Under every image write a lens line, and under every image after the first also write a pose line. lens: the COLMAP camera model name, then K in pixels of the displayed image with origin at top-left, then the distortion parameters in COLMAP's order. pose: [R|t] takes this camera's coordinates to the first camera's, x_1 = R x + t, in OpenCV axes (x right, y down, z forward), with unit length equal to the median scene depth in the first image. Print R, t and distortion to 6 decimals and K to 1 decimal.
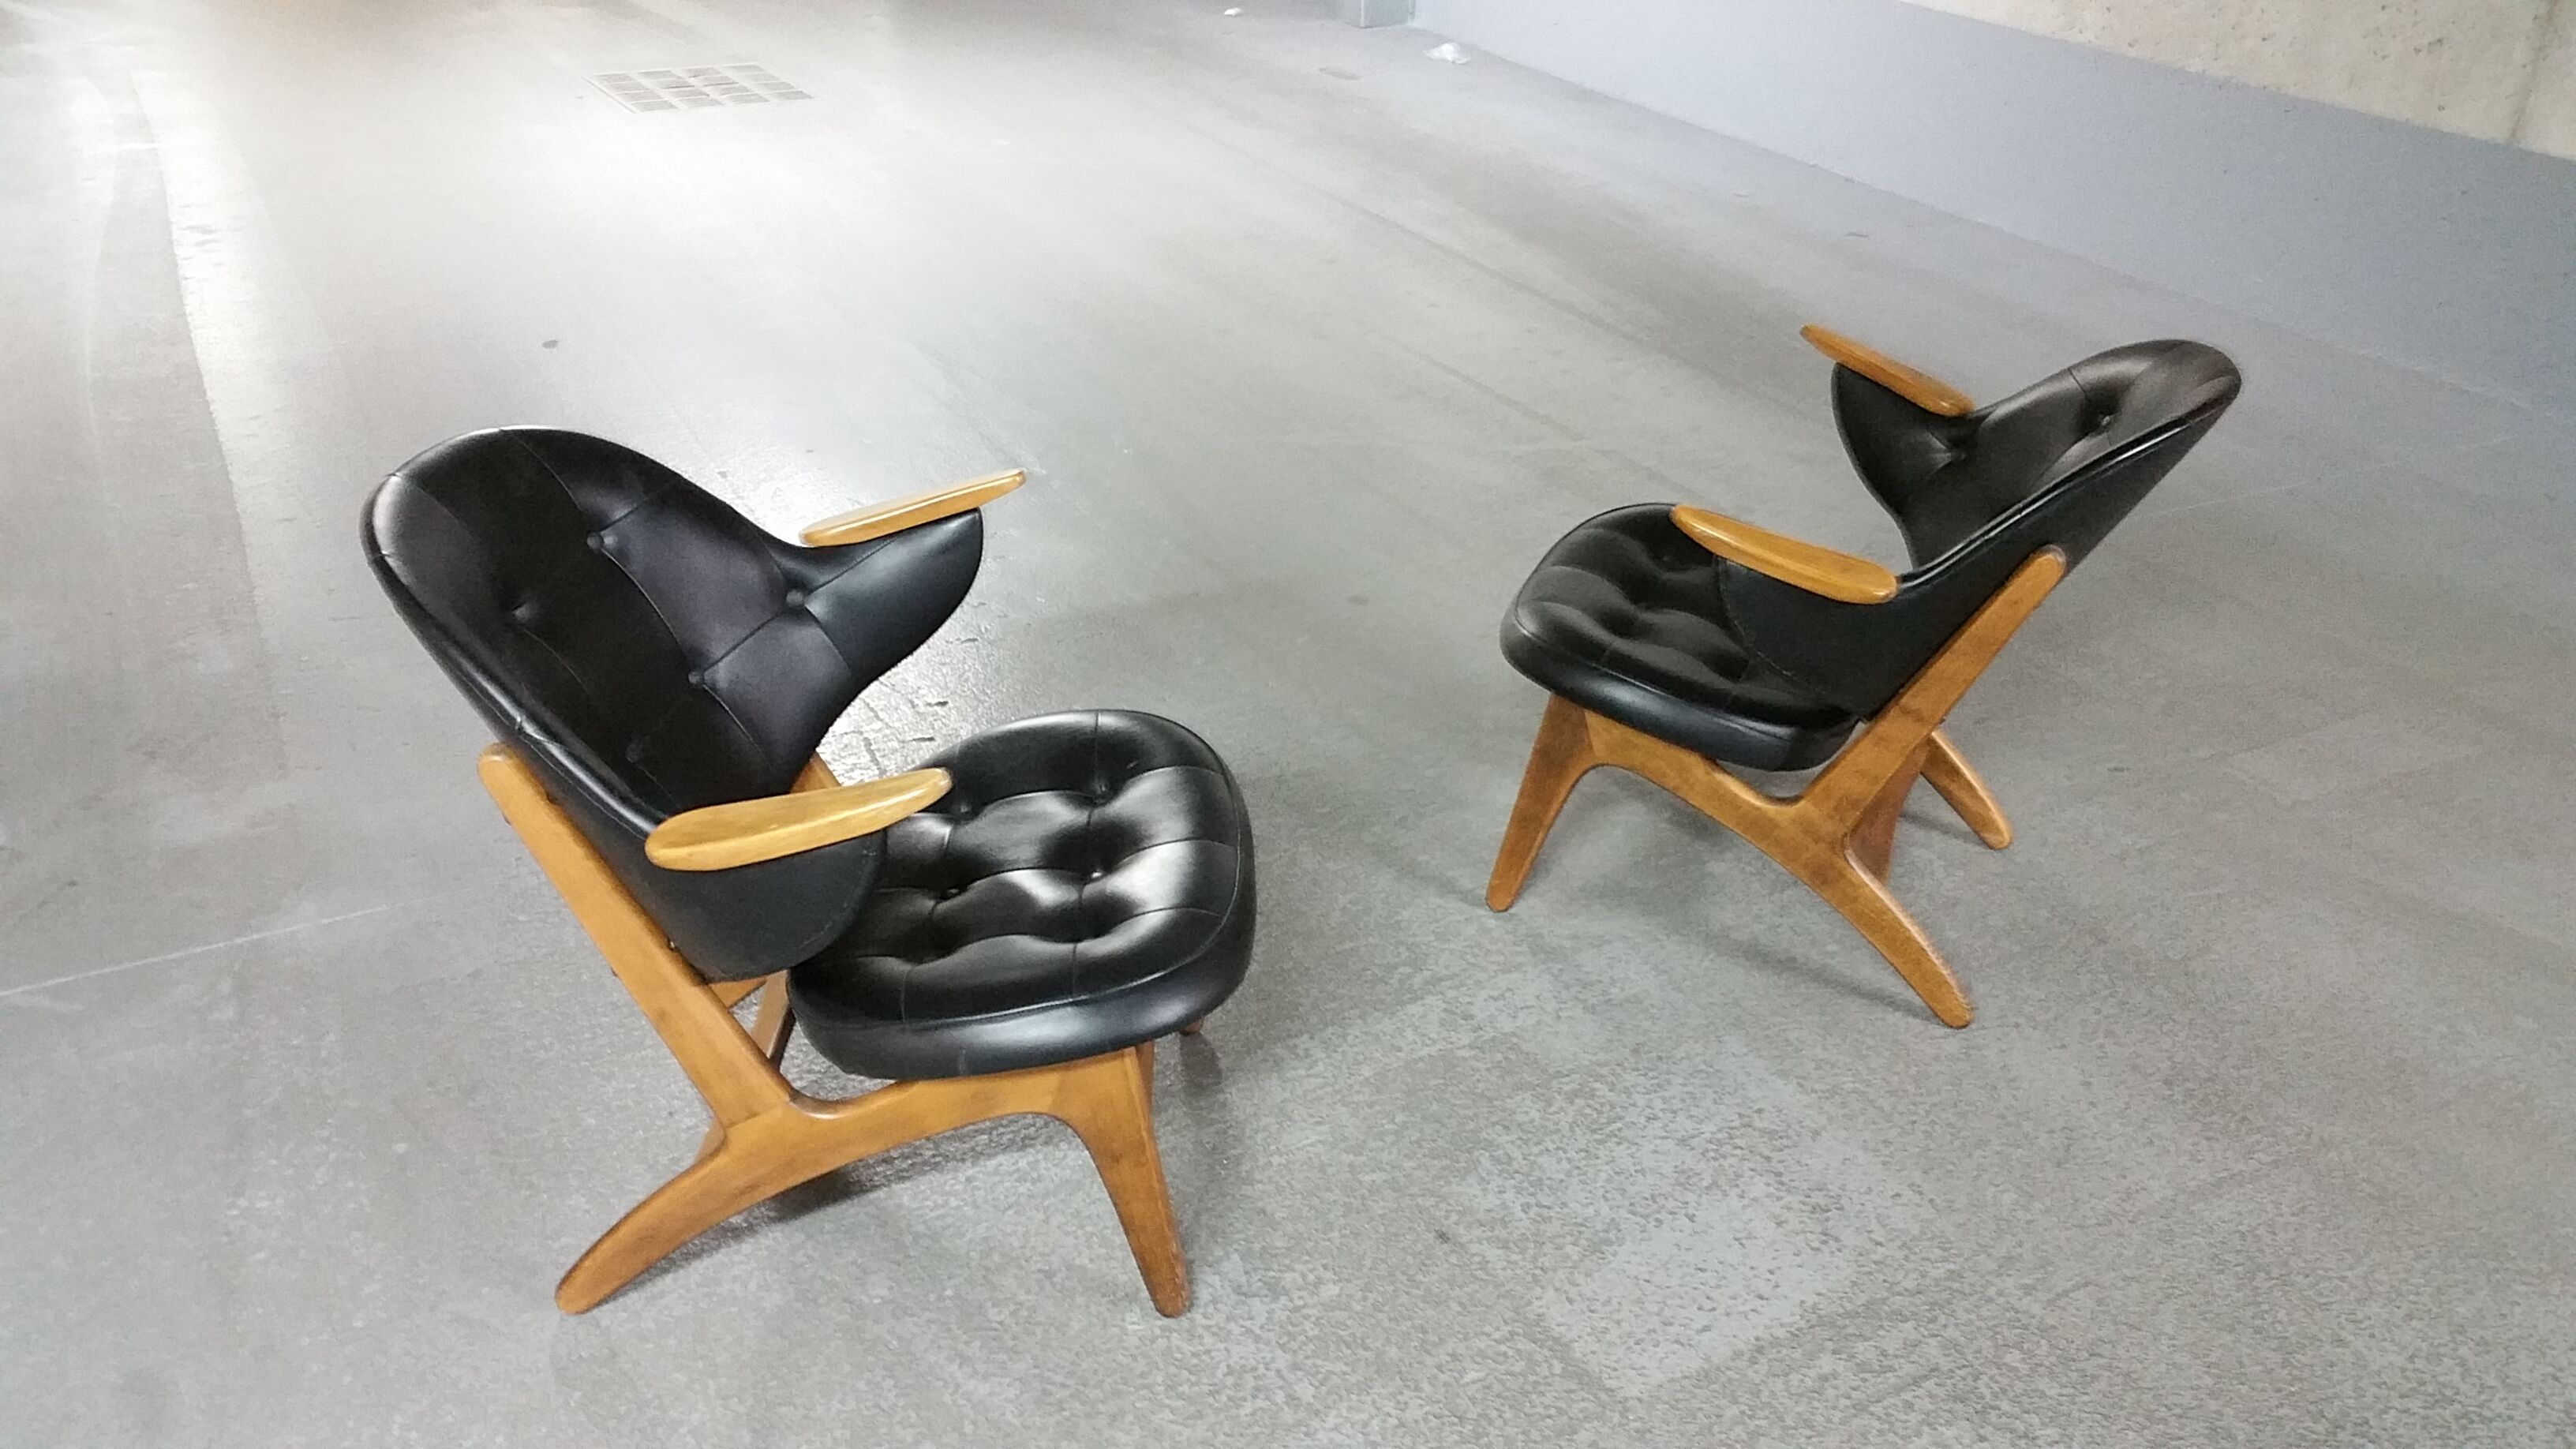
lens RADIAL K [[2094.8, 0, 1299.0], [0, 2094.8, 730.9], [0, 0, 1]] dist [0.116006, -0.207254]
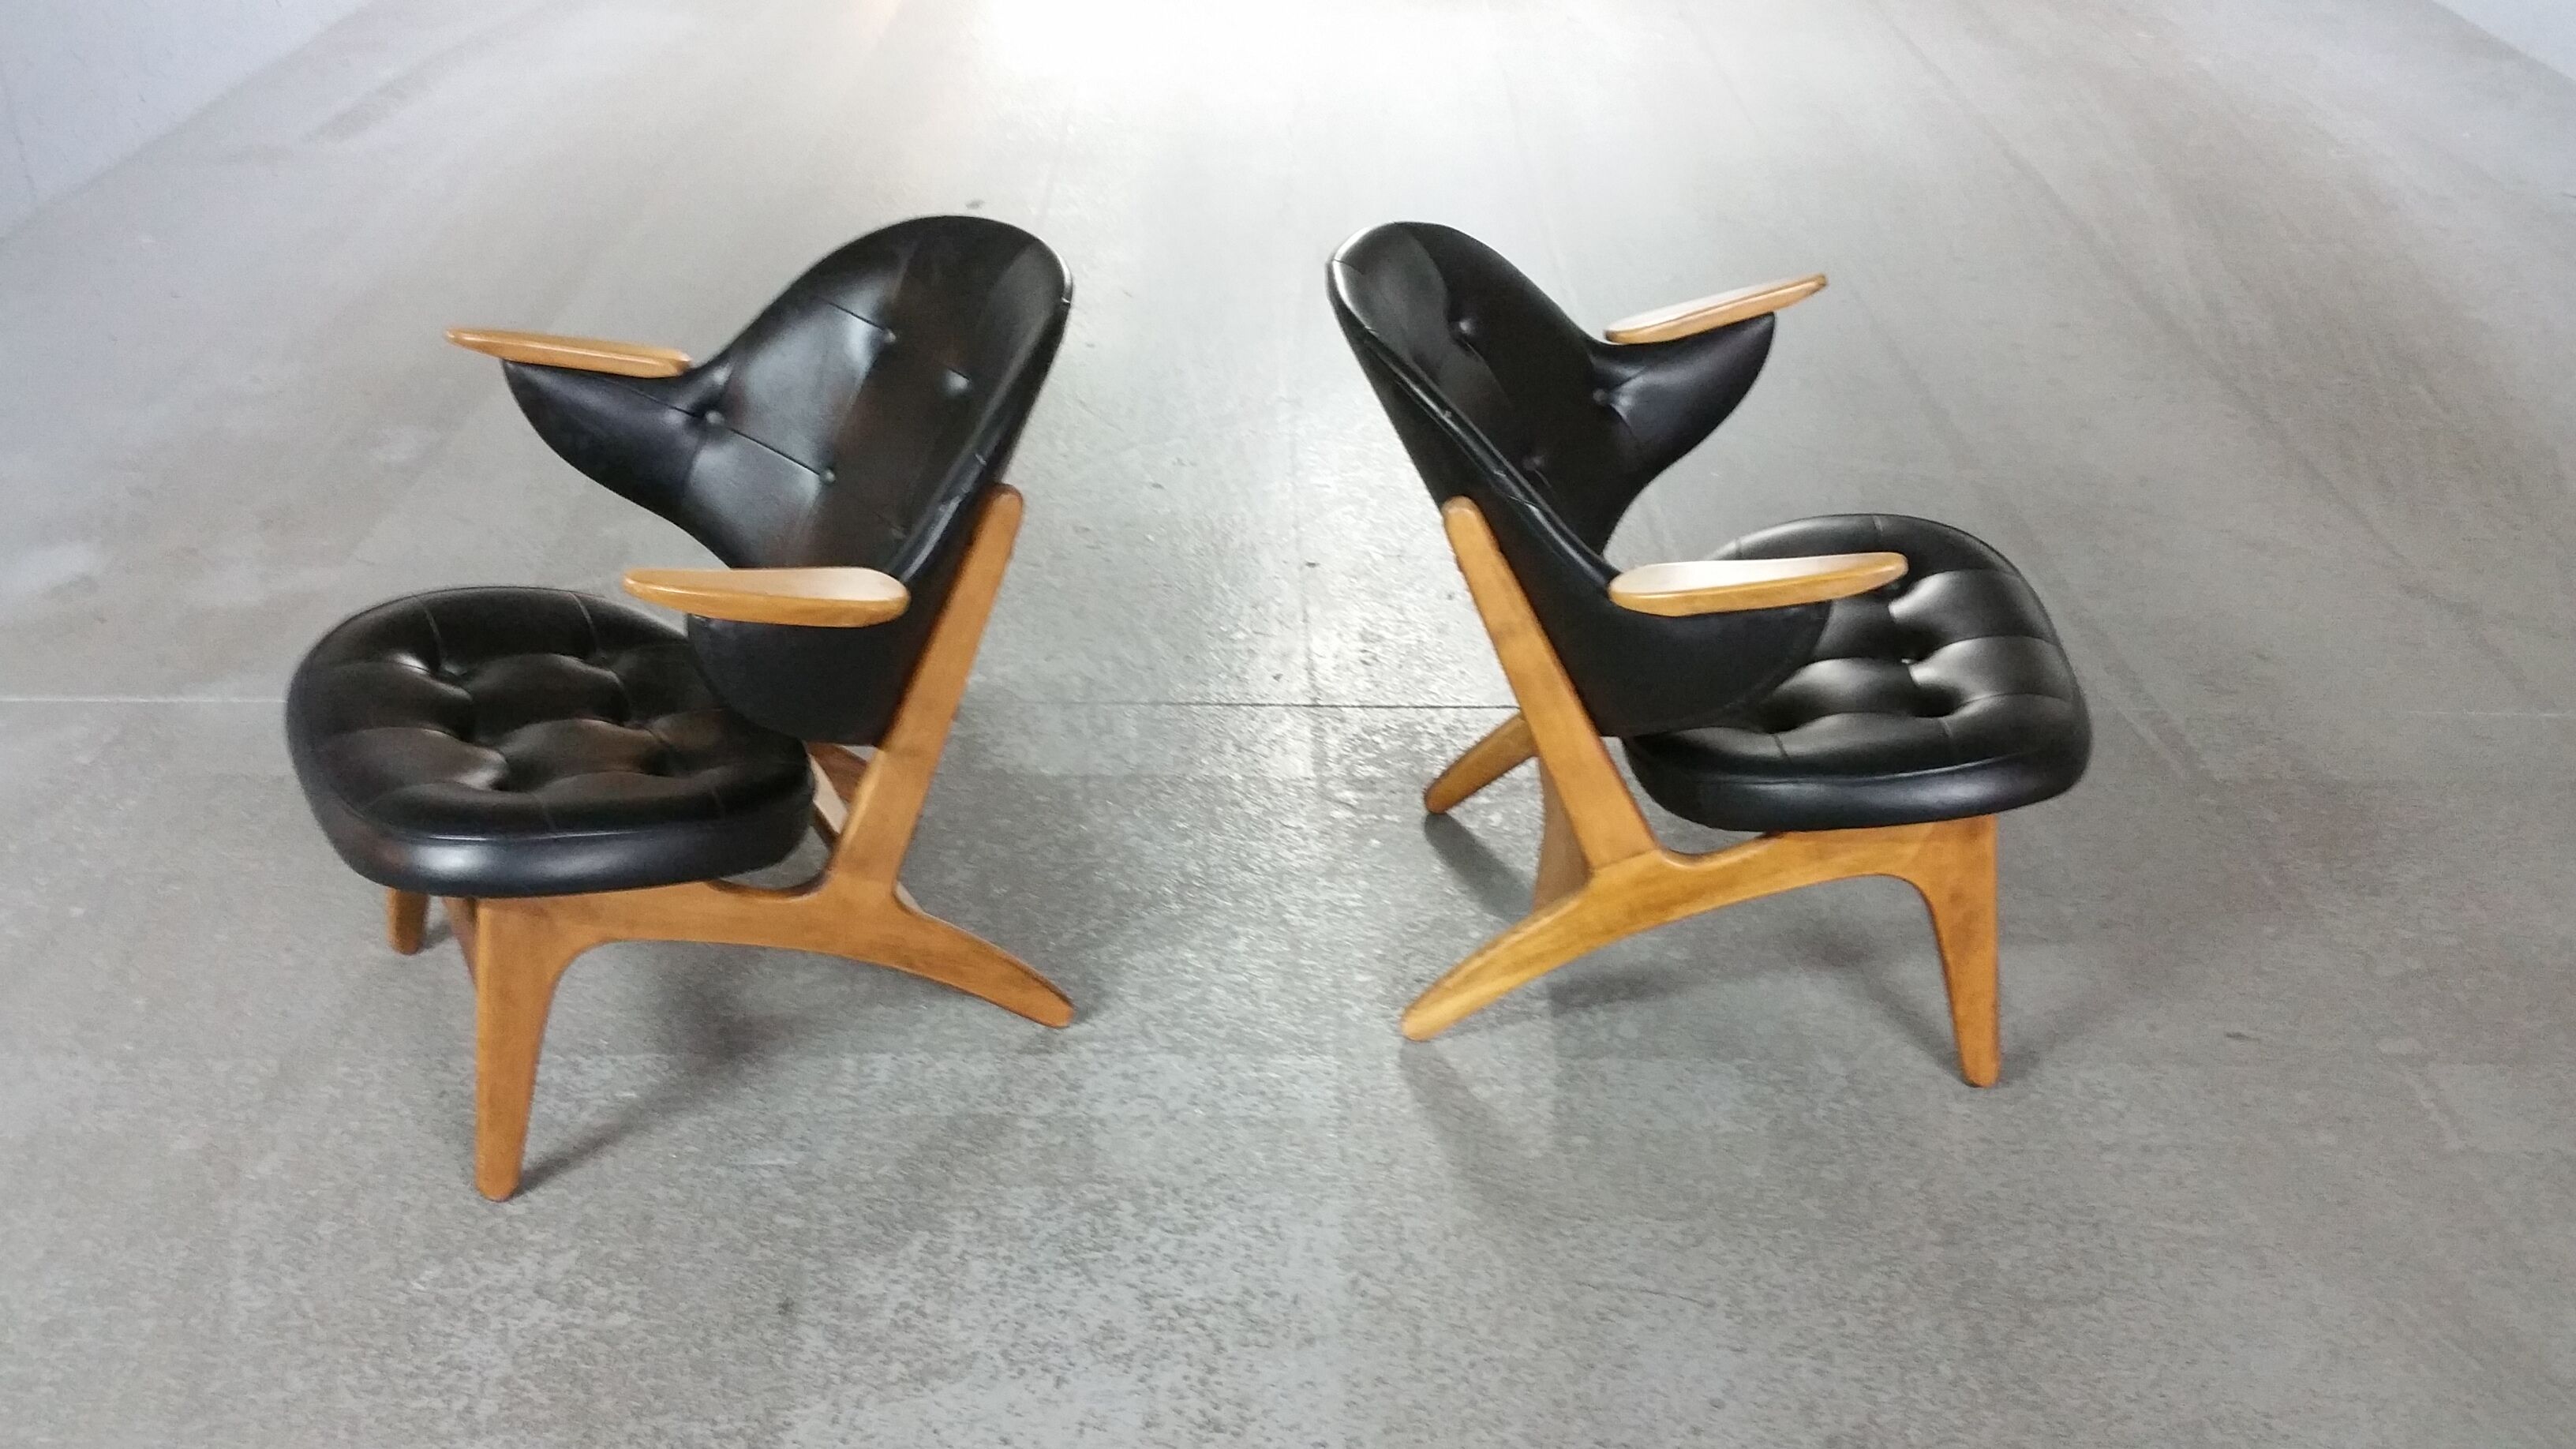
lens RADIAL K [[2326.5, 0, 1276.1], [0, 2326.5, 732.4], [0, 0, 1]] dist [0.159150, -0.348903]
pose [[0.875308, 0.215337, -0.432973, 0.596118], [-0.206744, 0.976065, 0.067484, -0.095129], [0.437141, 0.030445, 0.898877, 0.203435]]
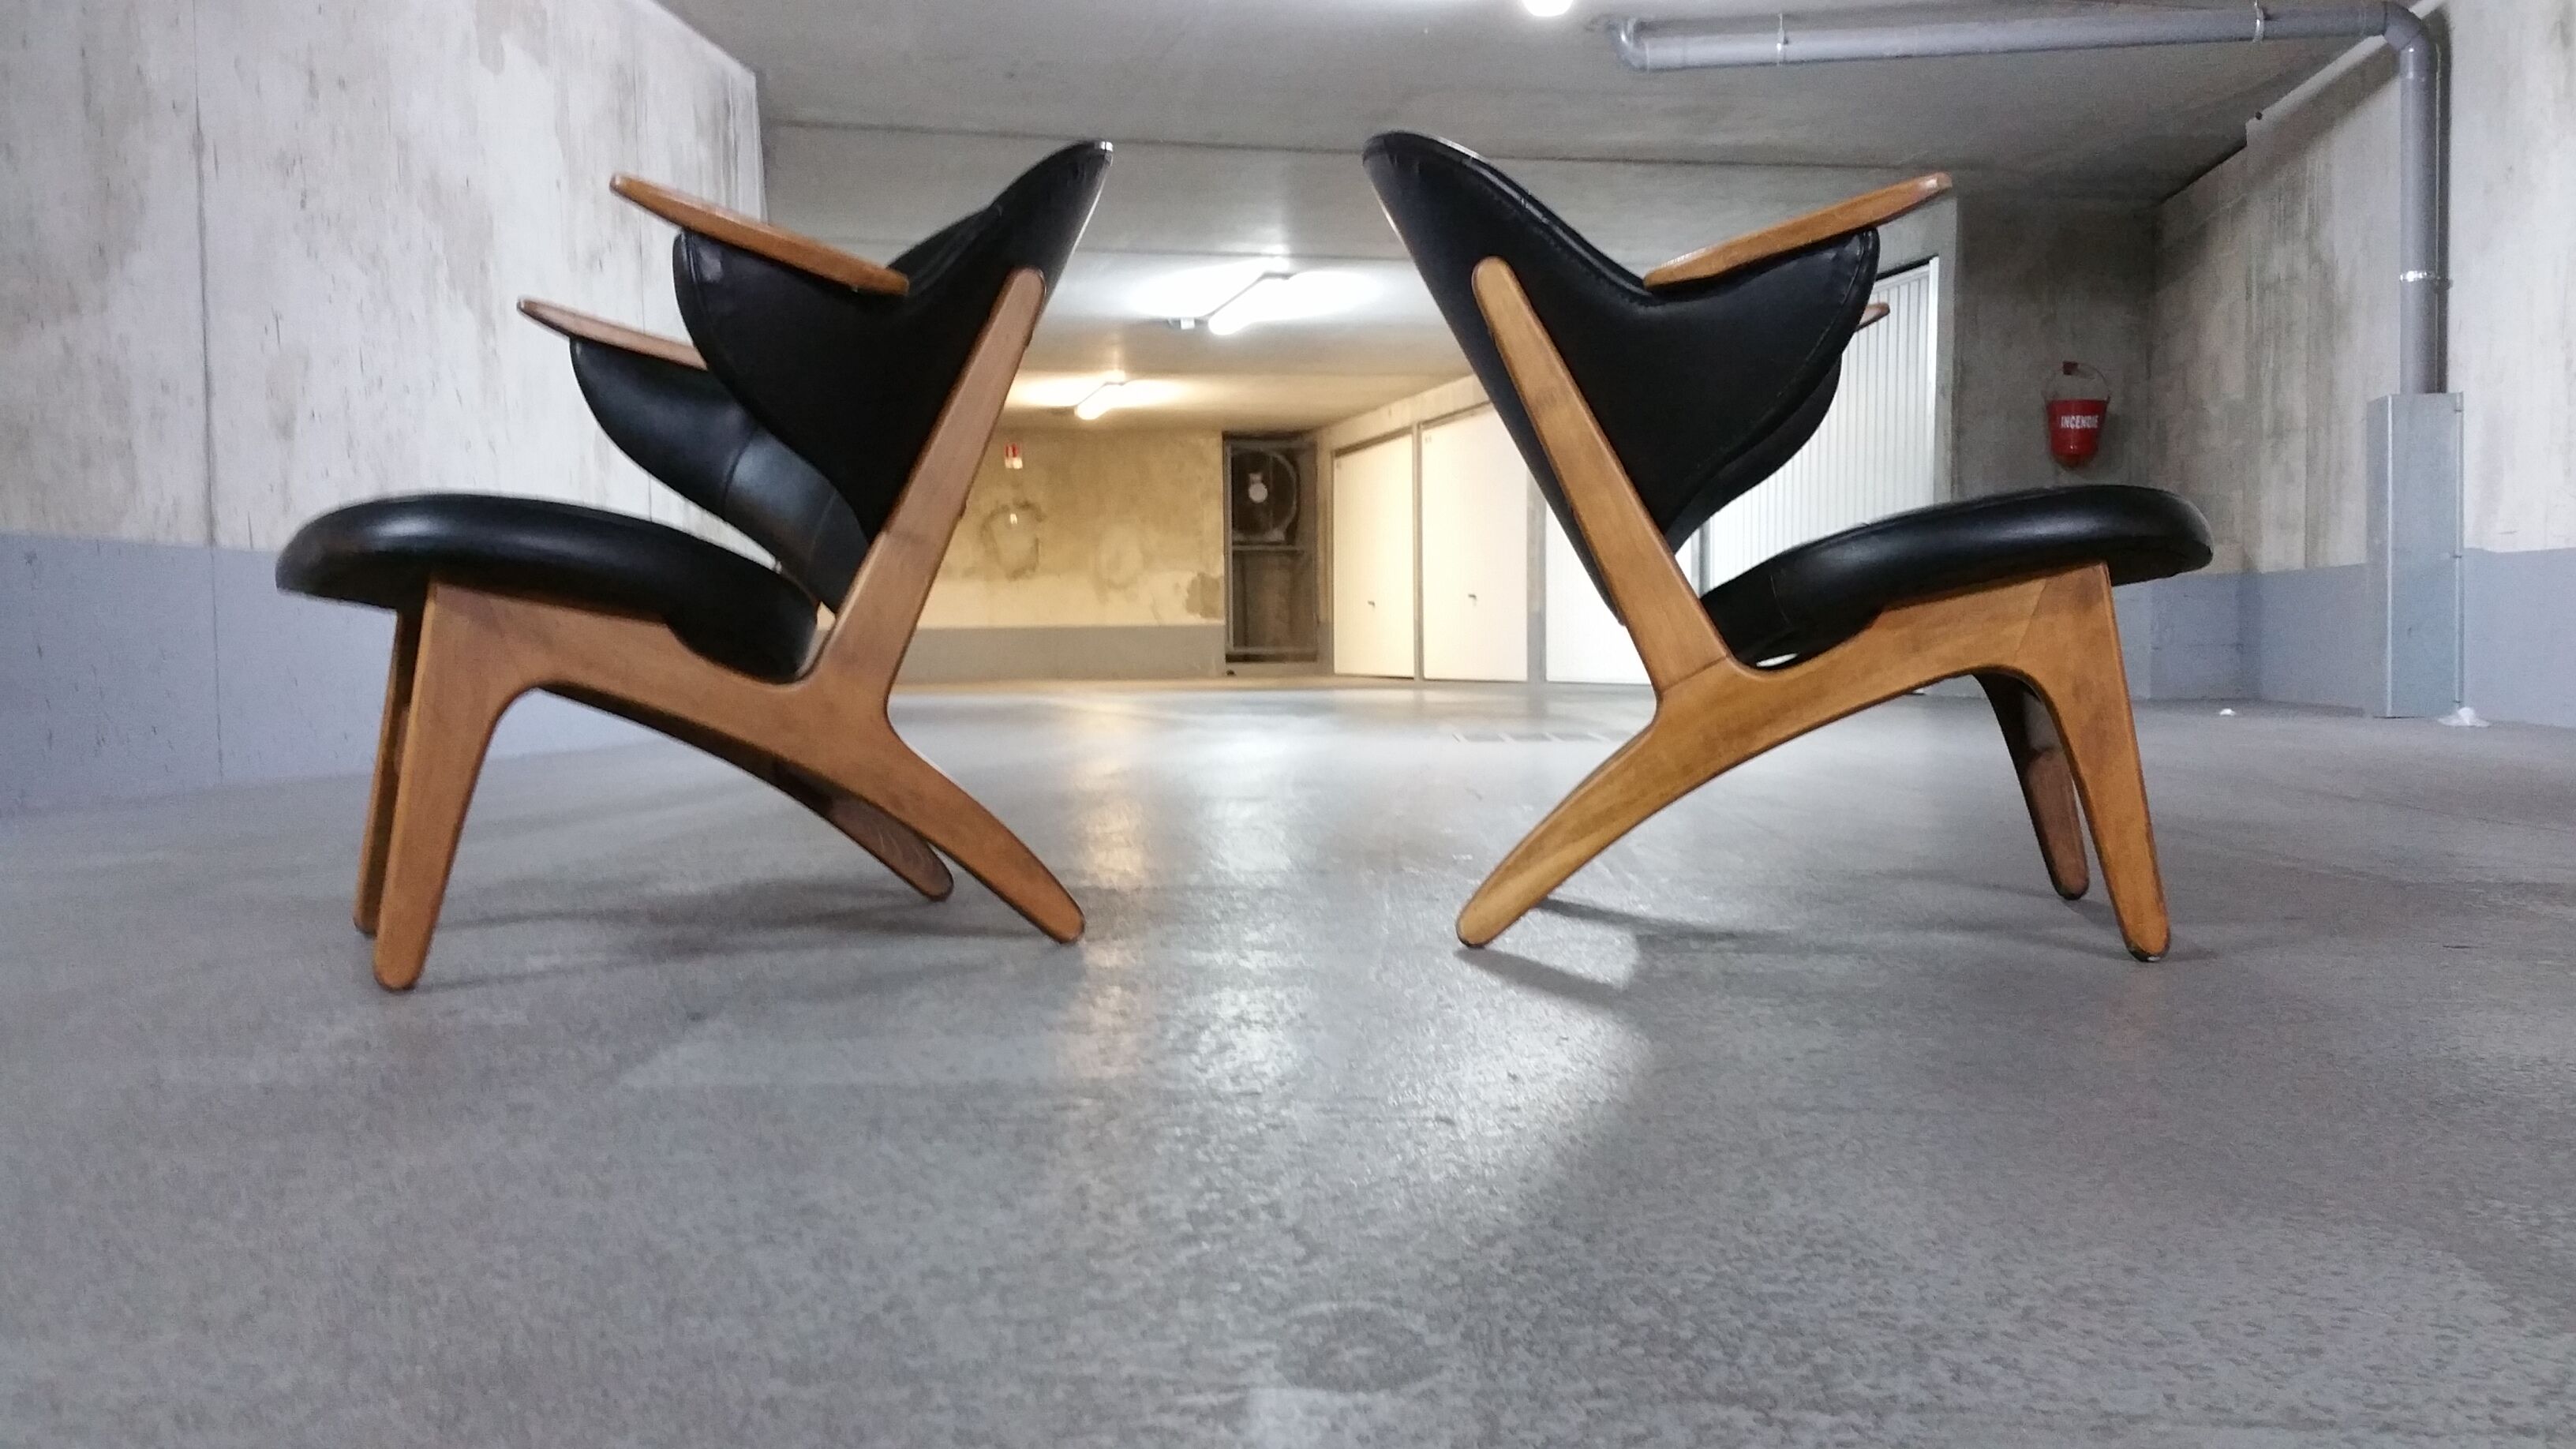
lens RADIAL K [[2319.4, 0, 1296.0], [0, 2319.4, 752.4], [0, 0, 1]] dist [0.160217, -0.378822]
pose [[0.835621, -0.018118, -0.549008, 0.667902], [-0.222038, 0.903026, -0.367755, 0.397484], [0.502431, 0.429204, 0.750564, 0.445578]]
